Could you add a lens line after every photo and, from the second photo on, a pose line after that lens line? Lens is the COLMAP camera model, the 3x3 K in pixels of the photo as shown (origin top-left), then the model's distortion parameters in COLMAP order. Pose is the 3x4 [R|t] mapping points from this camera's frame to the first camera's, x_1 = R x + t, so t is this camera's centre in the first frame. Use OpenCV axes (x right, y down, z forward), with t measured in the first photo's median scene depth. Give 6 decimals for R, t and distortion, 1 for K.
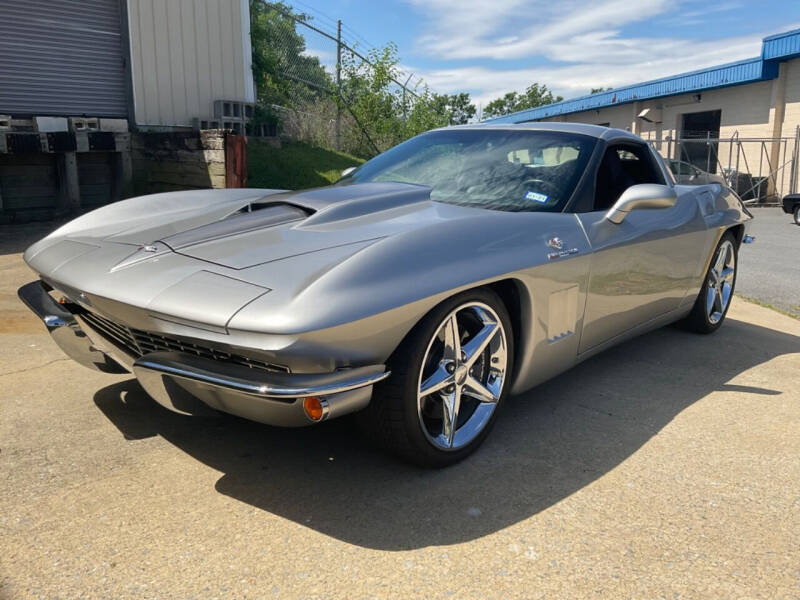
lens RADIAL K [[667.2, 0, 400.1], [0, 667.2, 301.9], [0, 0, 1]] dist [0.062784, -0.132999]
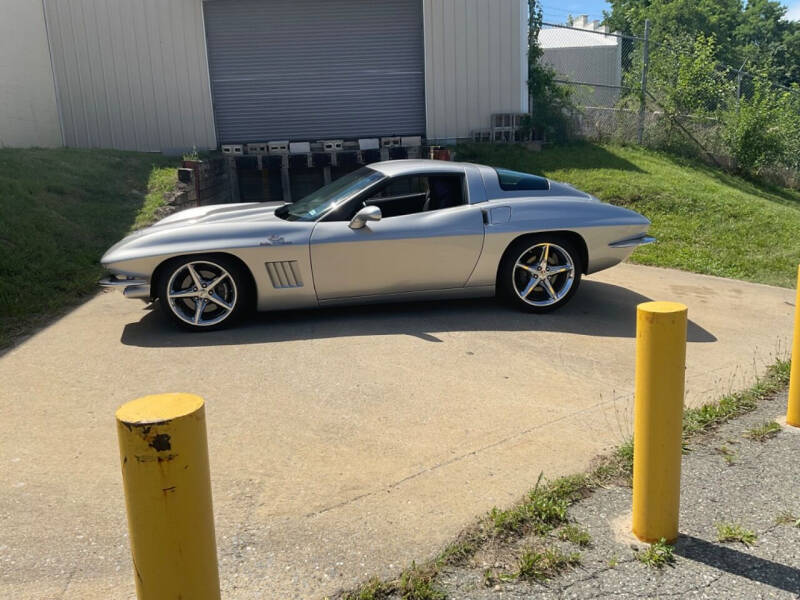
lens RADIAL K [[667.2, 0, 397.9], [0, 667.2, 303.8], [0, 0, 1]] dist [0.062784, -0.132999]
pose [[0.773008, 0.103740, -0.625857, 0.553038], [-0.086189, 0.994566, 0.058402, -0.012266], [0.628514, 0.008797, 0.777749, -0.097555]]
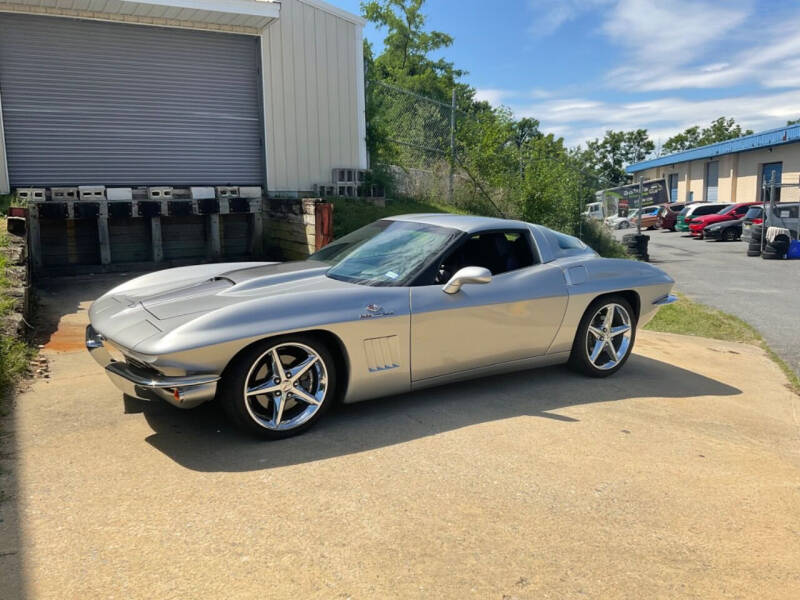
lens RADIAL K [[667.2, 0, 400.1], [0, 667.2, 300.9], [0, 0, 1]] dist [0.062784, -0.132999]
pose [[0.965440, 0.025539, -0.259370, 0.217352], [-0.040163, 0.997878, -0.051243, -0.008050], [0.257511, 0.059889, 0.964418, -0.154328]]
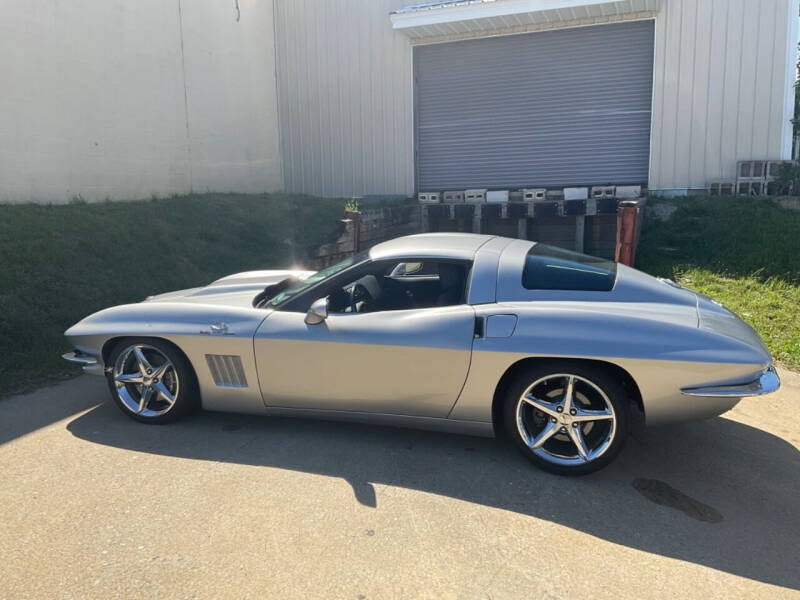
lens RADIAL K [[667.2, 0, 390.4], [0, 667.2, 300.0], [0, 0, 1]] dist [0.062784, -0.132999]
pose [[0.410075, 0.126600, -0.903223, 0.590734], [-0.168544, 0.983782, 0.061370, -0.101279], [0.896344, 0.127066, 0.424761, 0.207925]]
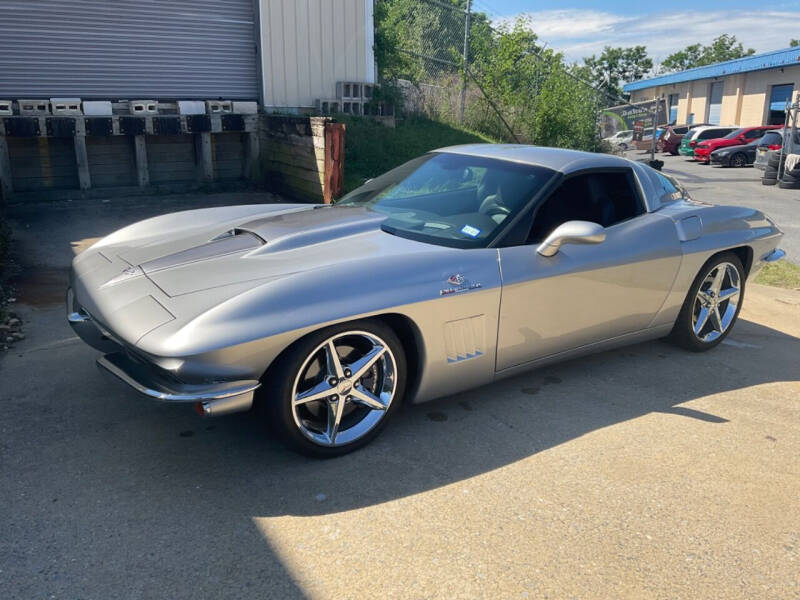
lens RADIAL K [[667.2, 0, 398.2], [0, 667.2, 301.9], [0, 0, 1]] dist [0.062784, -0.132999]
pose [[0.970231, 0.067199, -0.232672, 0.126694], [-0.052661, 0.996285, 0.068147, -0.038052], [0.236387, -0.053866, 0.970165, -0.048365]]
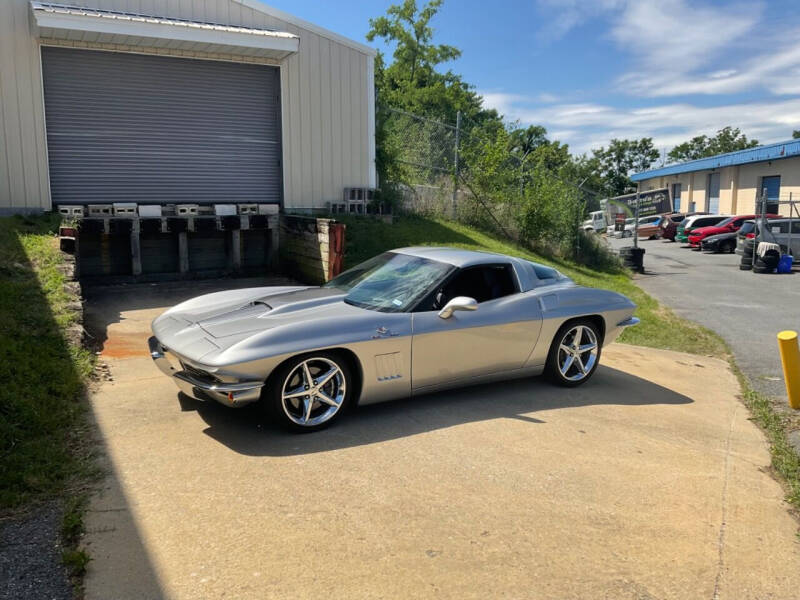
lens RADIAL K [[667.2, 0, 400.1], [0, 667.2, 297.0], [0, 0, 1]] dist [0.062784, -0.132999]
pose [[0.962778, 0.036533, -0.267814, 0.251814], [-0.054612, 0.996681, -0.060368, -0.021482], [0.264720, 0.072747, 0.961577, -0.278801]]
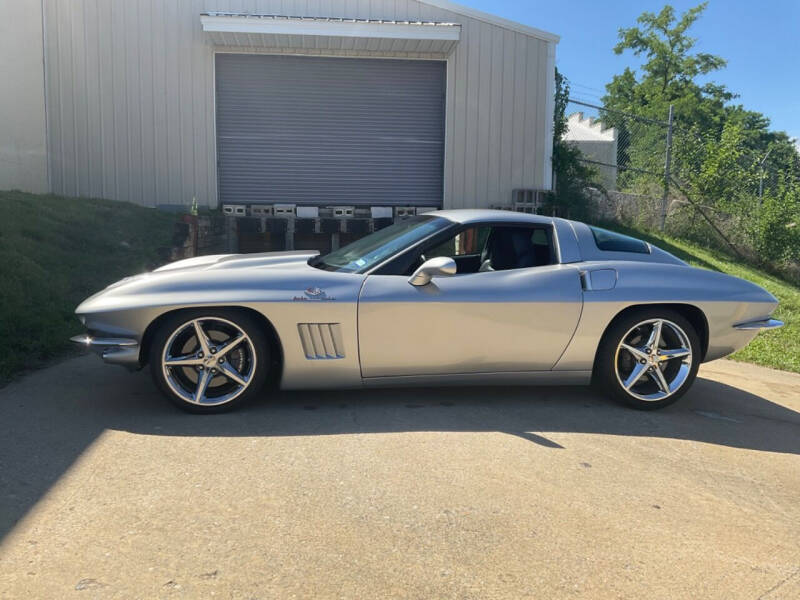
lens RADIAL K [[667.2, 0, 396.5], [0, 667.2, 302.8], [0, 0, 1]] dist [0.062784, -0.132999]
pose [[0.786227, 0.066368, -0.614364, 0.403225], [-0.136728, 0.988257, -0.068217, 0.004242], [0.602622, 0.137635, 0.786069, -0.017469]]
